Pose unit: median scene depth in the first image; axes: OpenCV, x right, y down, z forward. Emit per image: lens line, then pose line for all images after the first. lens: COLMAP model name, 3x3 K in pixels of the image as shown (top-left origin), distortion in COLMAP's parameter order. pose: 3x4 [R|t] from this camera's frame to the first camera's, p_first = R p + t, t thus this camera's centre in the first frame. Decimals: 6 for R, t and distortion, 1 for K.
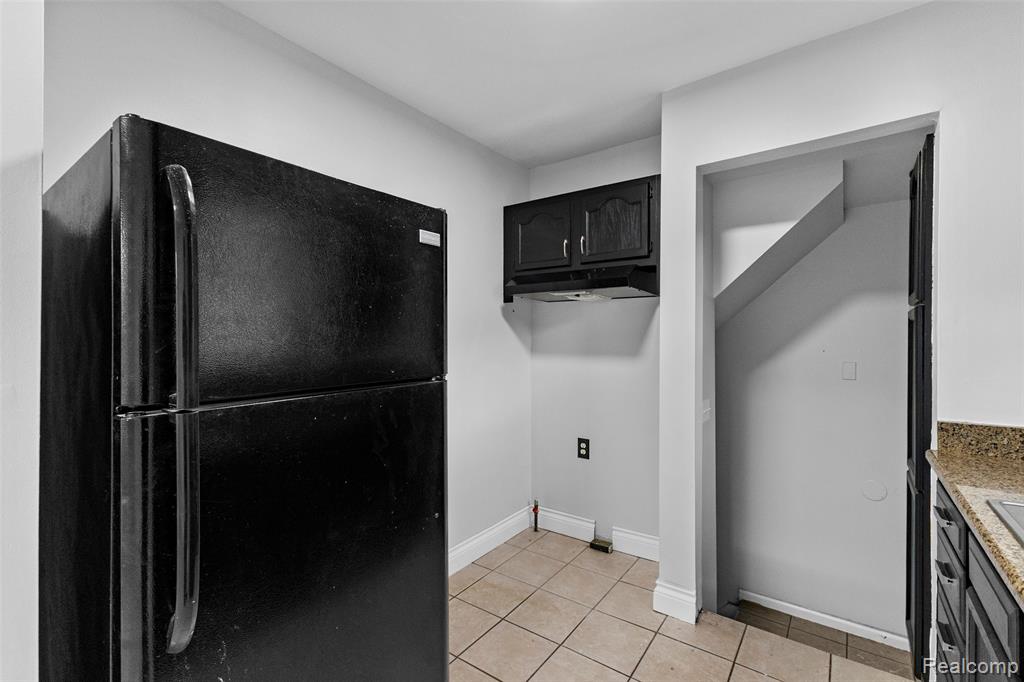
lens RADIAL K [[456.7, 0, 511.4], [0, 456.7, 334.7], [0, 0, 1]] dist [0.018193, -0.003797]
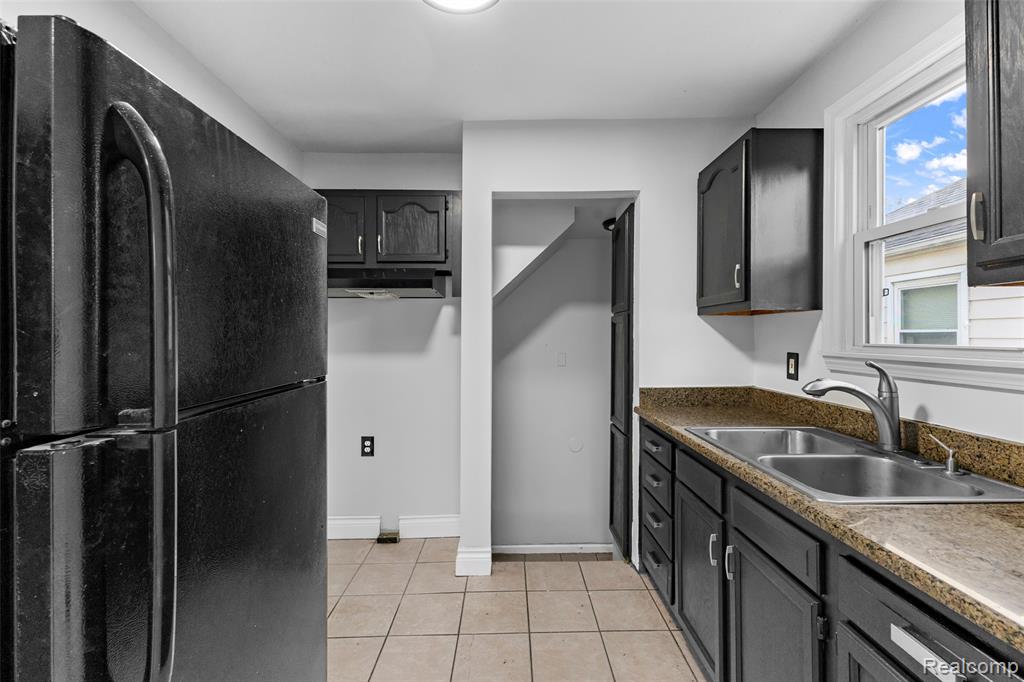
lens RADIAL K [[456.7, 0, 517.0], [0, 456.7, 332.7], [0, 0, 1]] dist [0.018193, -0.003797]
pose [[0.797902, 0.000853, 0.602786, -0.222466], [-0.000721, 1.000000, -0.000461, 0.000879], [-0.602786, -0.000067, 0.797903, 0.007805]]
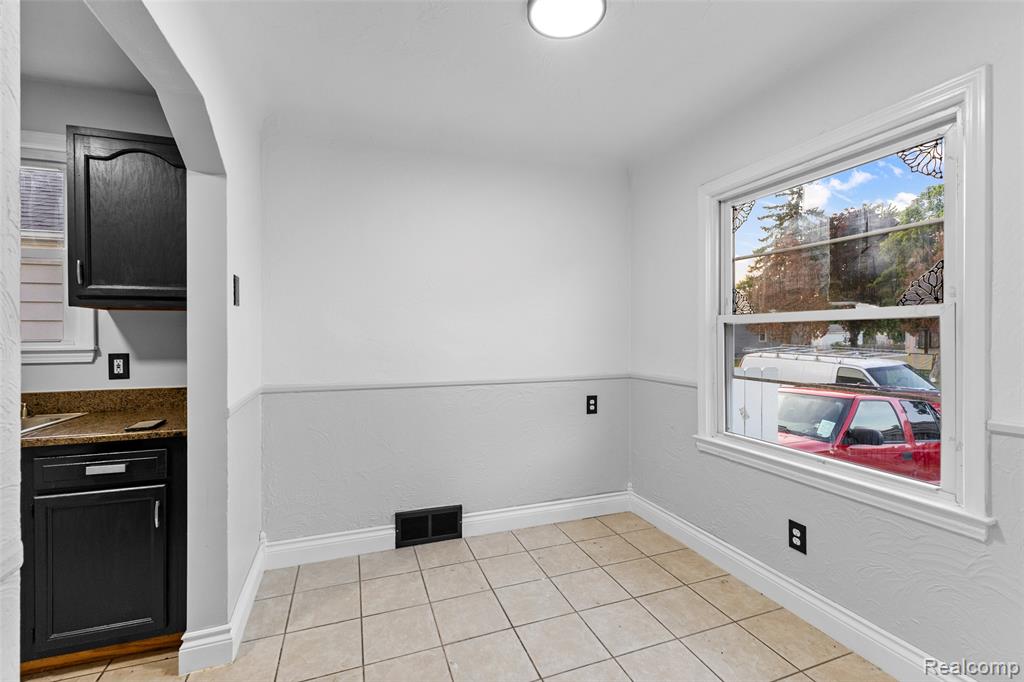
lens RADIAL K [[456.7, 0, 515.2], [0, 456.7, 337.8], [0, 0, 1]] dist [0.018193, -0.003797]
pose [[-0.829546, 0.005672, 0.558409, -0.743118], [0.003033, 0.999979, -0.005651, 0.020603], [-0.558429, -0.002994, -0.829547, 0.334455]]
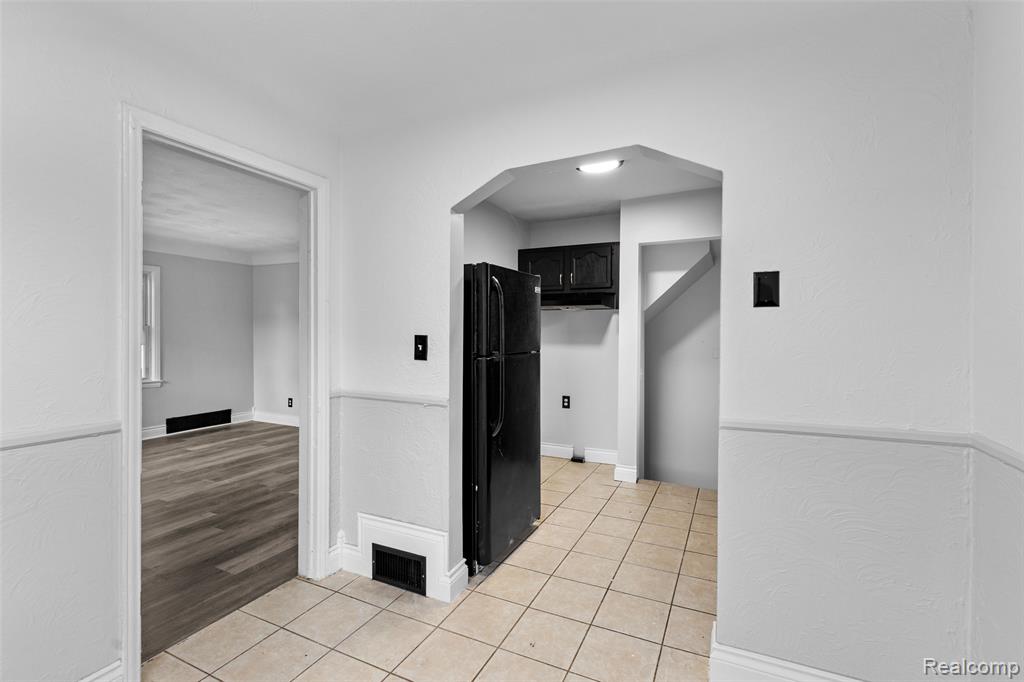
lens RADIAL K [[456.7, 0, 513.6], [0, 456.7, 335.9], [0, 0, 1]] dist [0.018193, -0.003797]
pose [[0.983782, 0.001379, 0.179361, -0.374208], [-0.003889, 0.999899, 0.013643, -0.005929], [-0.179325, -0.014119, 0.983689, -0.650971]]
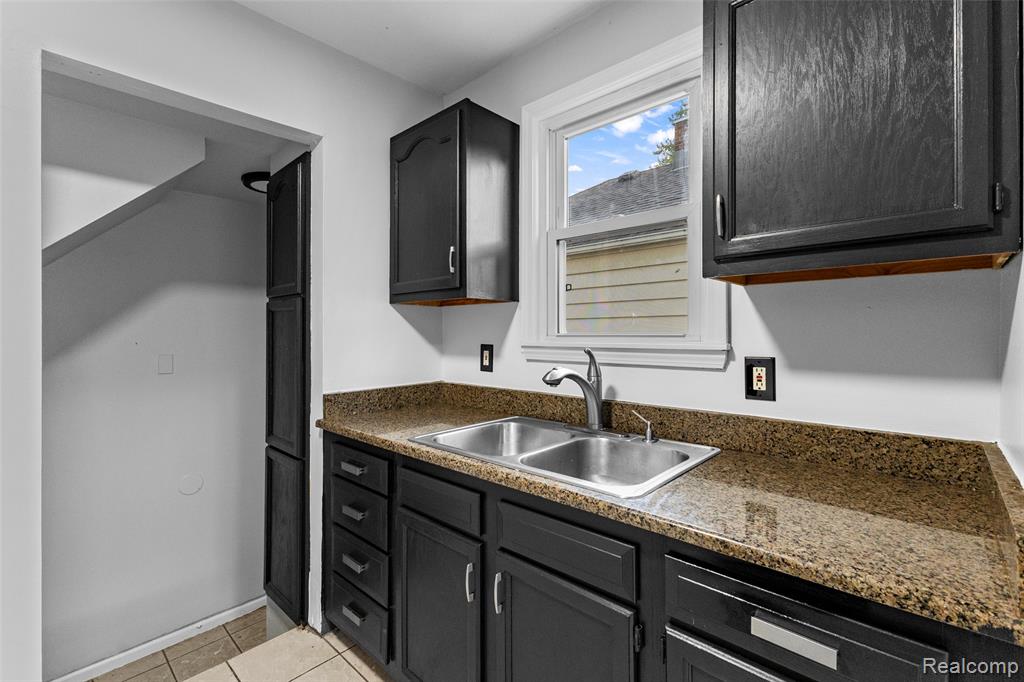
lens RADIAL K [[456.7, 0, 510.8], [0, 456.7, 337.6], [0, 0, 1]] dist [0.018193, -0.003797]
pose [[0.111947, -0.008954, 0.993674, -0.135231], [-0.003019, 0.999952, 0.009351, 0.016656], [-0.993710, -0.004047, 0.111914, 0.243117]]
